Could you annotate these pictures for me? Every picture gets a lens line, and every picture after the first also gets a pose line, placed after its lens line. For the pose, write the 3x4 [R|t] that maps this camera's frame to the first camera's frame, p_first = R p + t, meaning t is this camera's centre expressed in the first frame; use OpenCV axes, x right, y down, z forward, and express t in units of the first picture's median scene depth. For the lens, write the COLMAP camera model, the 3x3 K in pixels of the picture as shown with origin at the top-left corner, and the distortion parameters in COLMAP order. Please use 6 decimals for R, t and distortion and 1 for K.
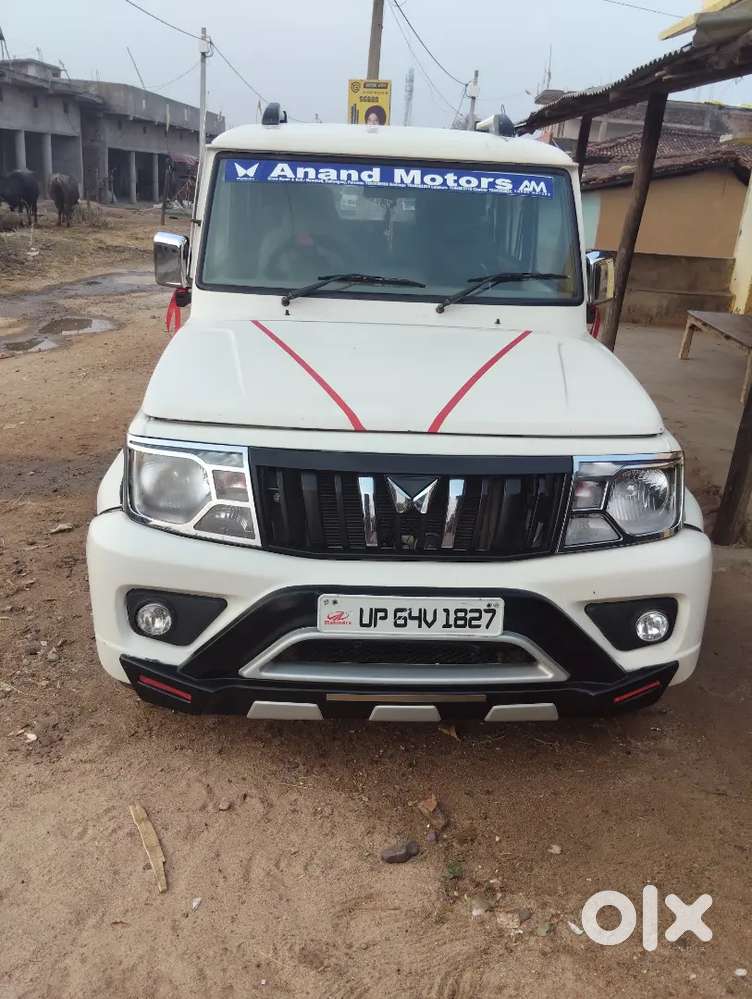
lens RADIAL K [[819.6, 0, 375.4], [0, 819.6, 504.0], [0, 0, 1]] dist [0.085686, -0.187421]
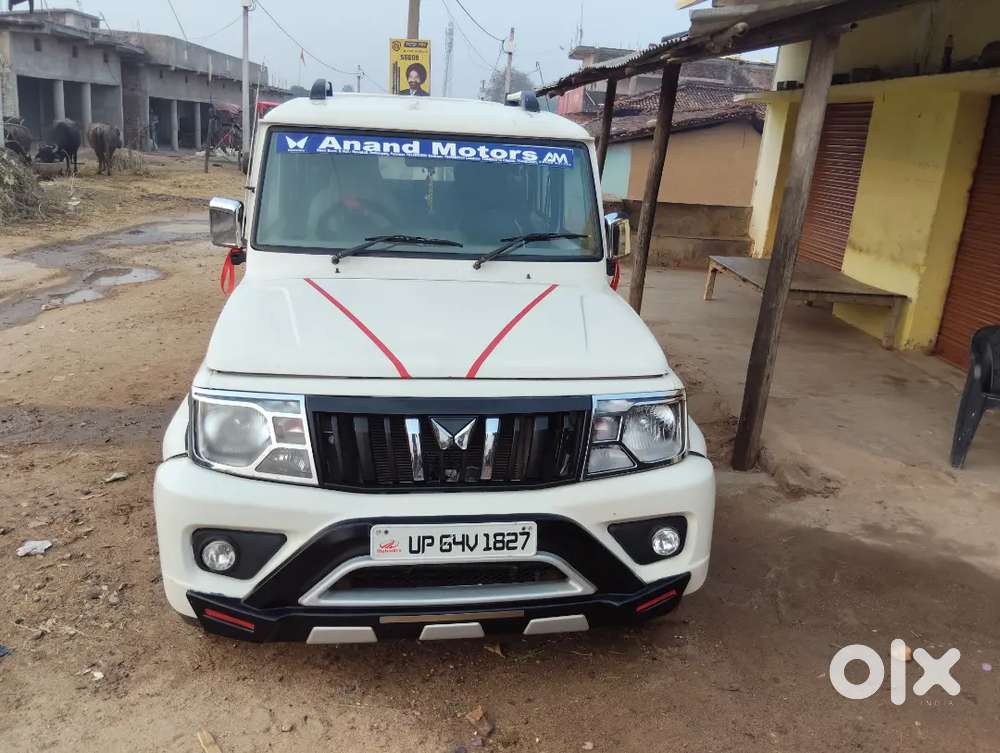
lens RADIAL K [[822.3, 0, 503.4], [0, 822.3, 382.3], [0, 0, 1]] dist [0.078874, -0.173658]
pose [[0.995259, -0.025026, 0.093987, 0.007702], [0.031869, 0.996893, -0.072029, 0.002476], [-0.091892, 0.074683, 0.992964, -0.127018]]
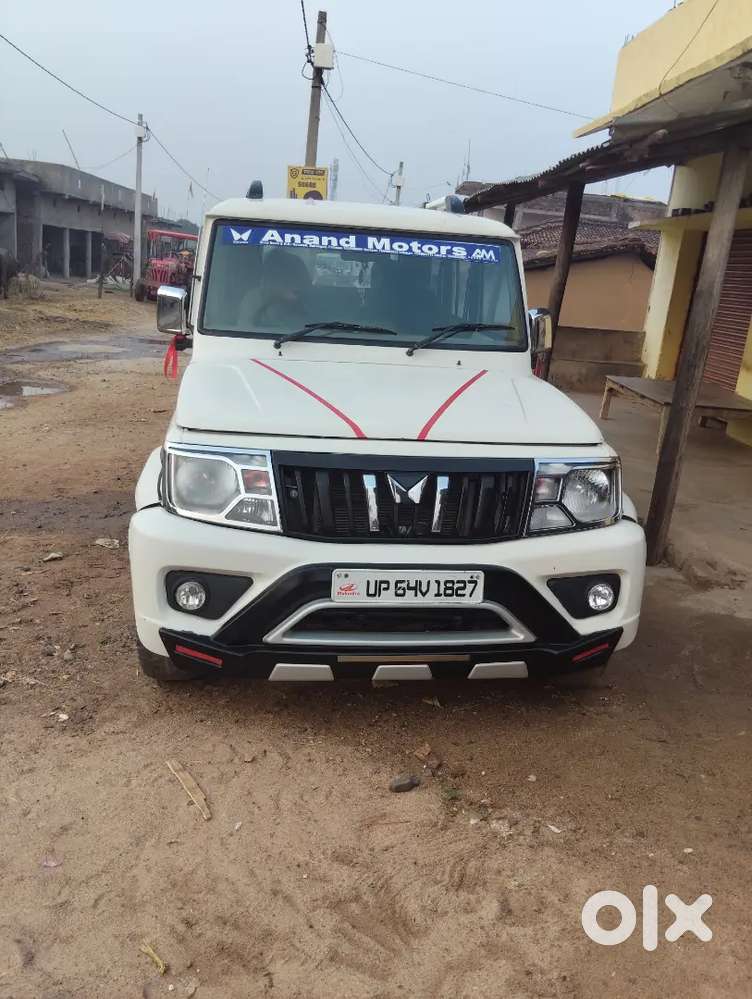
lens RADIAL K [[819.6, 0, 375.4], [0, 819.6, 504.0], [0, 0, 1]] dist [0.085686, -0.187421]
pose [[0.996050, -0.007108, 0.088504, -0.099217], [0.015016, 0.995917, -0.089011, 0.107953], [-0.087510, 0.089989, 0.992091, -0.184045]]
